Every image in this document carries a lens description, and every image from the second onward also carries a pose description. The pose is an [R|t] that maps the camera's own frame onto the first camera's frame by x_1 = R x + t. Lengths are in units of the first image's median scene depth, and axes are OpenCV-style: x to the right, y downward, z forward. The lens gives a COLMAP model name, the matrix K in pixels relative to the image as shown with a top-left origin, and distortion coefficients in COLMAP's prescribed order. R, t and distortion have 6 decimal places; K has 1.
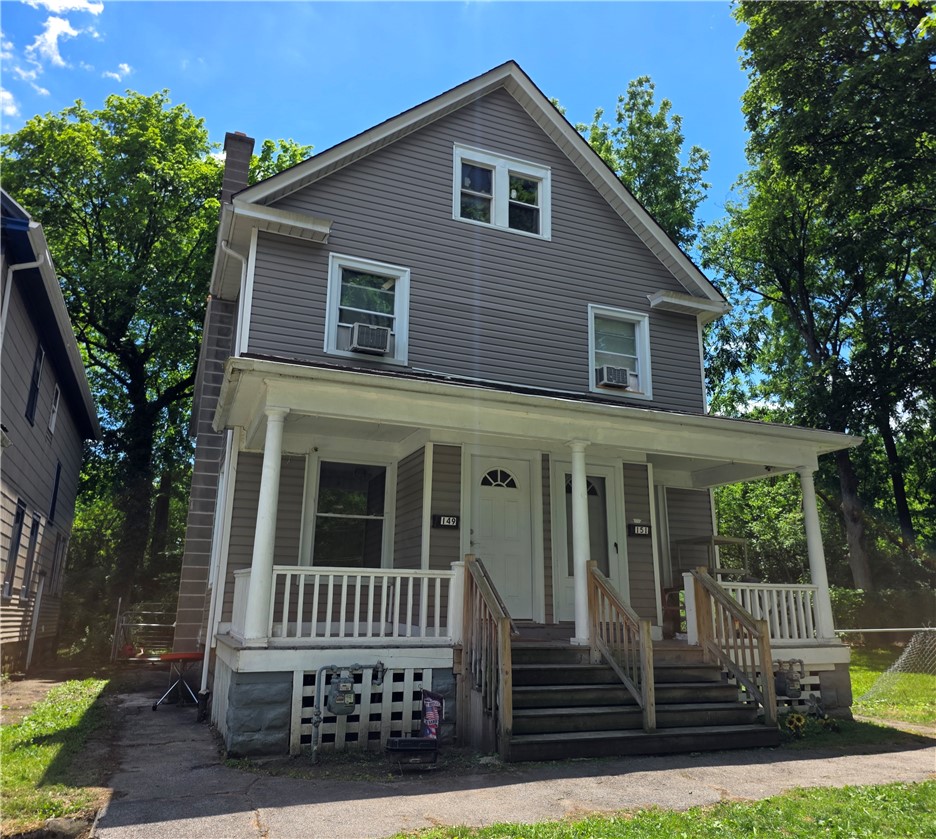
lens RADIAL K [[734.1, 0, 468.6], [0, 734.1, 420.6], [0, 0, 1]] dist [0.089524, -0.083924]
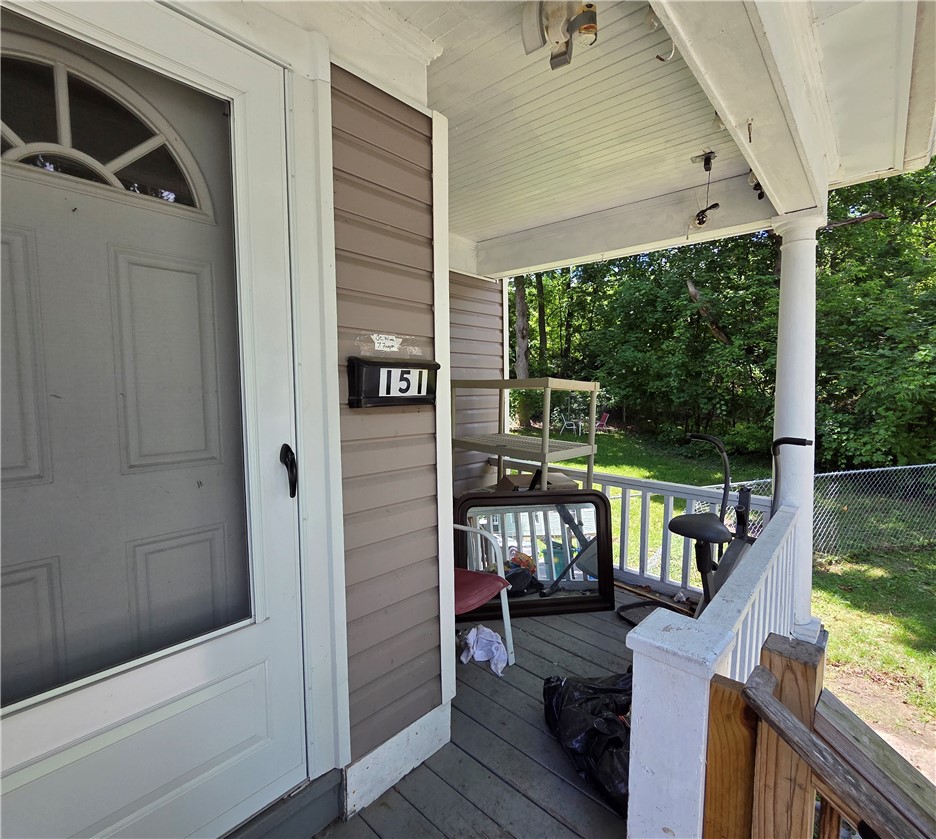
lens RADIAL K [[459.4, 0, 468.4], [0, 459.4, 423.2], [0, 0, 1]] dist [0.002378, -0.002213]
pose [[0.895398, -0.046437, 0.442839, 0.183297], [-0.101016, 0.947430, 0.303598, 0.111663], [-0.433657, -0.316574, 0.843636, 0.848850]]
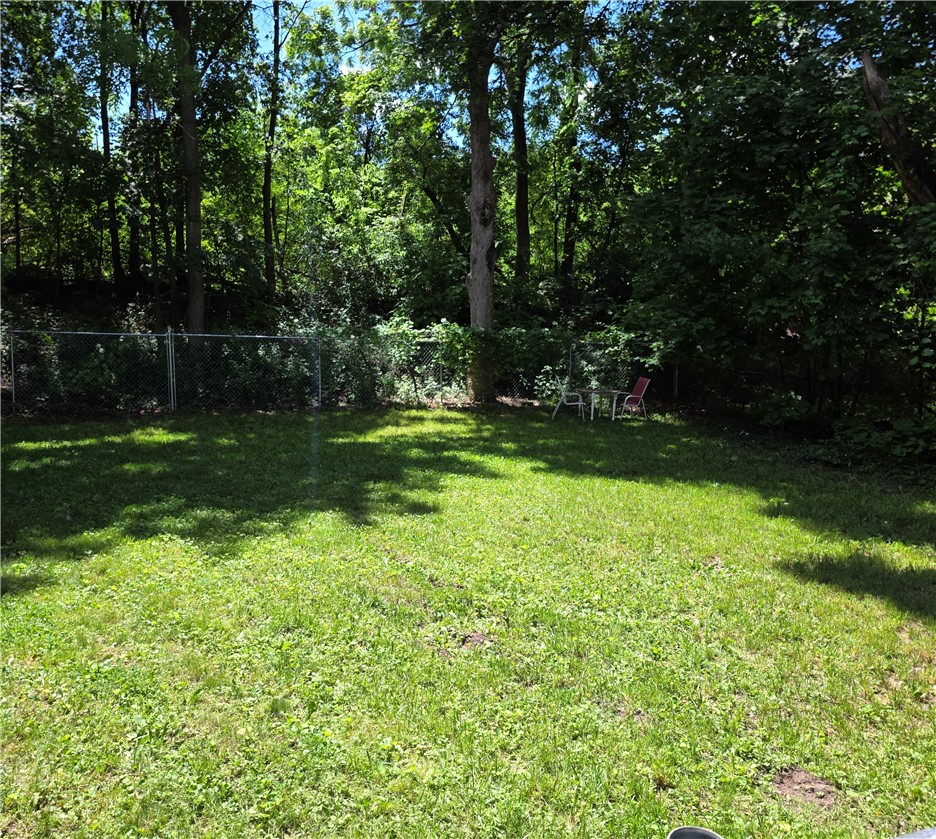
lens RADIAL K [[734.1, 0, 462.6], [0, 734.1, 435.7], [0, 0, 1]] dist [0.089524, -0.083924]
pose [[0.857079, -0.052946, 0.512457, 0.429770], [-0.138959, 0.934080, 0.328915, 0.260895], [-0.496091, -0.353116, 0.793223, 1.157925]]
